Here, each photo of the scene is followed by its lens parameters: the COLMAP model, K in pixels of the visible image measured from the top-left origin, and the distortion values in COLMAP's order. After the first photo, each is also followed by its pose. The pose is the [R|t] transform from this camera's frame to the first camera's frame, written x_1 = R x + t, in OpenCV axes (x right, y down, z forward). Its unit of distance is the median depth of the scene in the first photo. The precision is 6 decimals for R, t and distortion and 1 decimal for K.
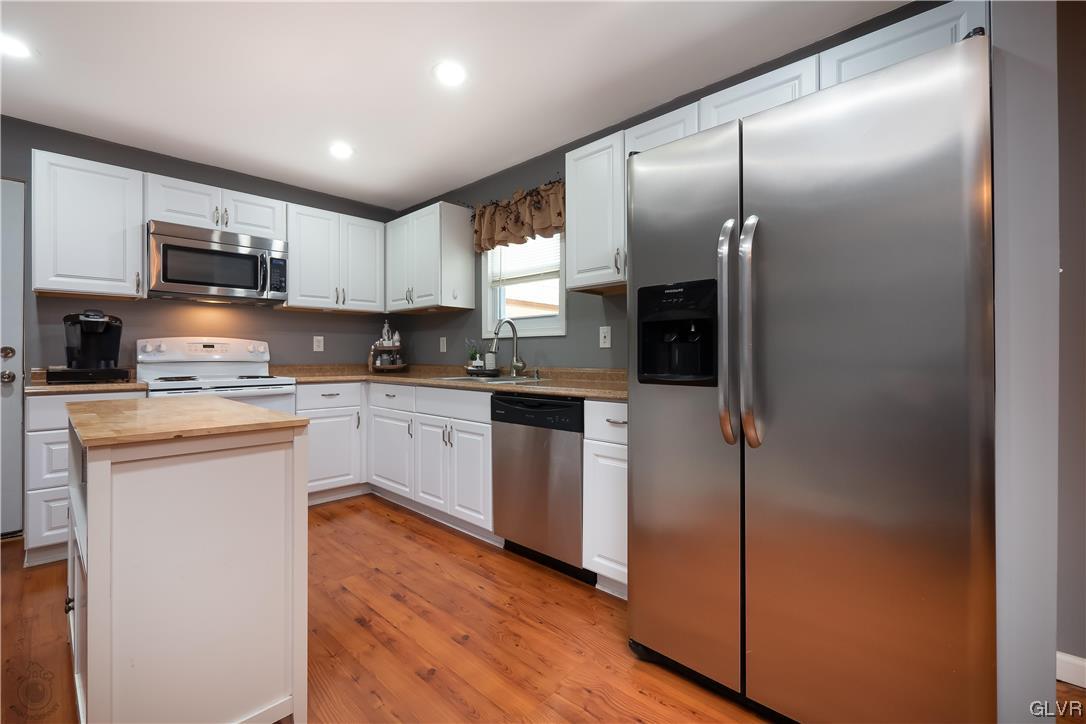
lens RADIAL K [[463.2, 0, 543.7], [0, 463.2, 356.5], [0, 0, 1]] dist [-0.015016, 0.000219]
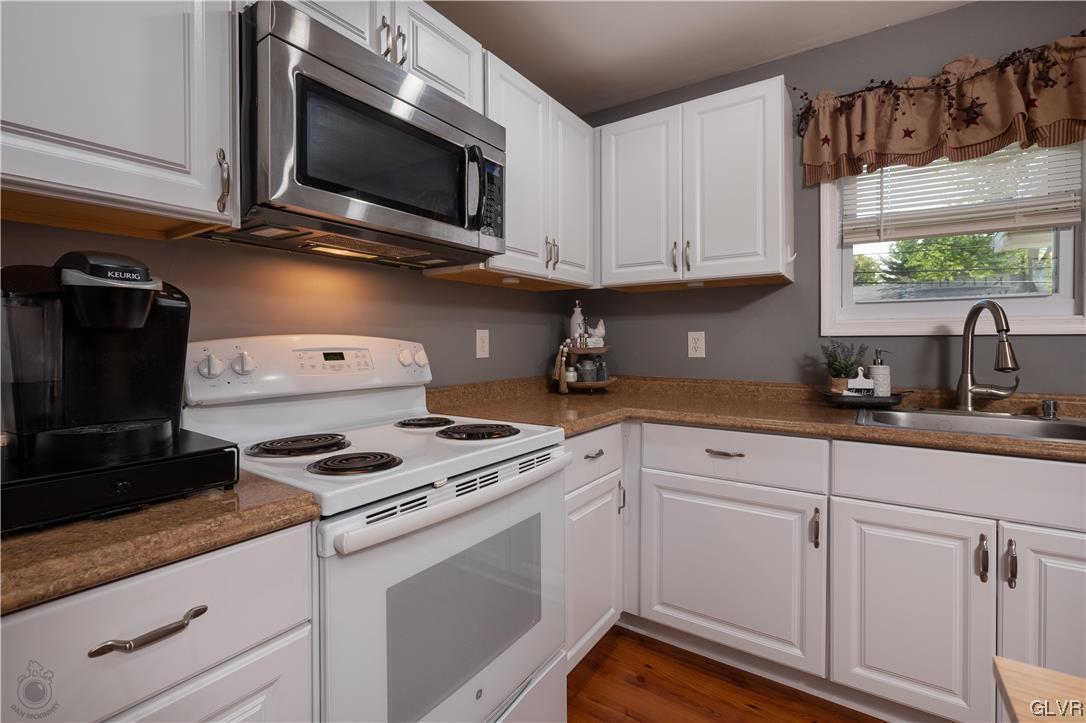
lens RADIAL K [[481.7, 0, 531.8], [0, 481.7, 345.7], [0, 0, 1]] dist [-0.003459, 0.000380]
pose [[0.987556, -0.003113, 0.157235, -0.614731], [0.001964, 0.999970, 0.007459, -0.034865], [-0.157254, -0.007057, 0.987533, 0.523057]]
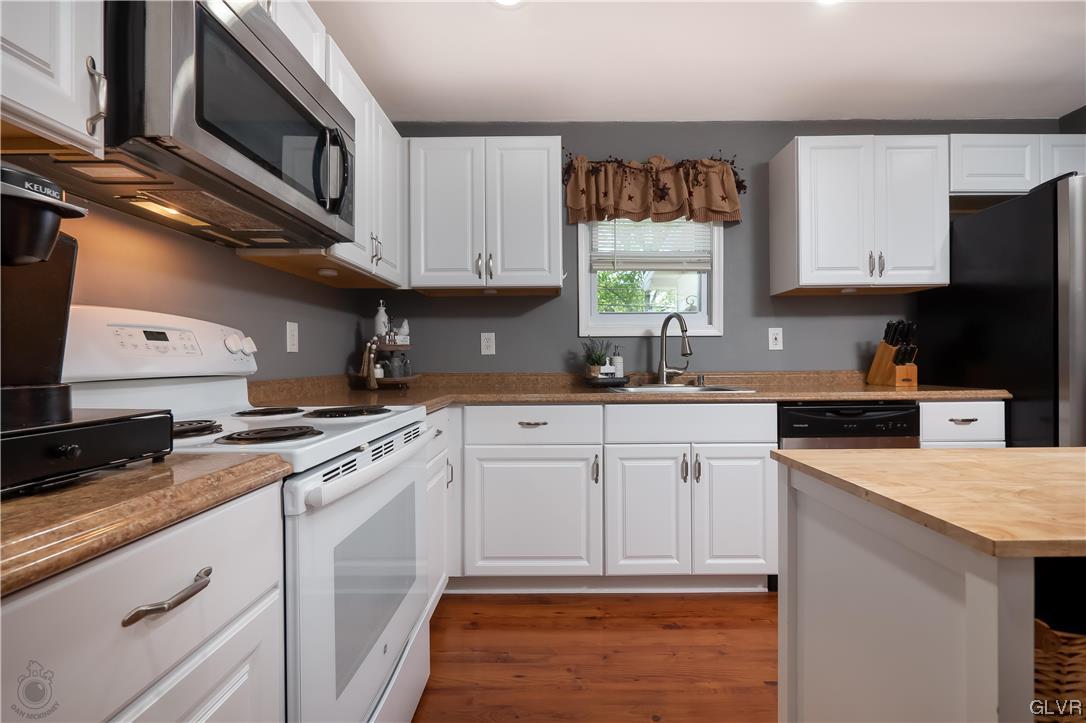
lens RADIAL K [[474.8, 0, 543.0], [0, 474.8, 361.5], [0, 0, 1]] dist [-0.001471, 0.000008]
pose [[0.728483, -0.007038, 0.685028, -0.759903], [0.007080, 0.999971, 0.002745, -0.000976], [-0.685028, 0.002850, 0.728512, 0.521433]]
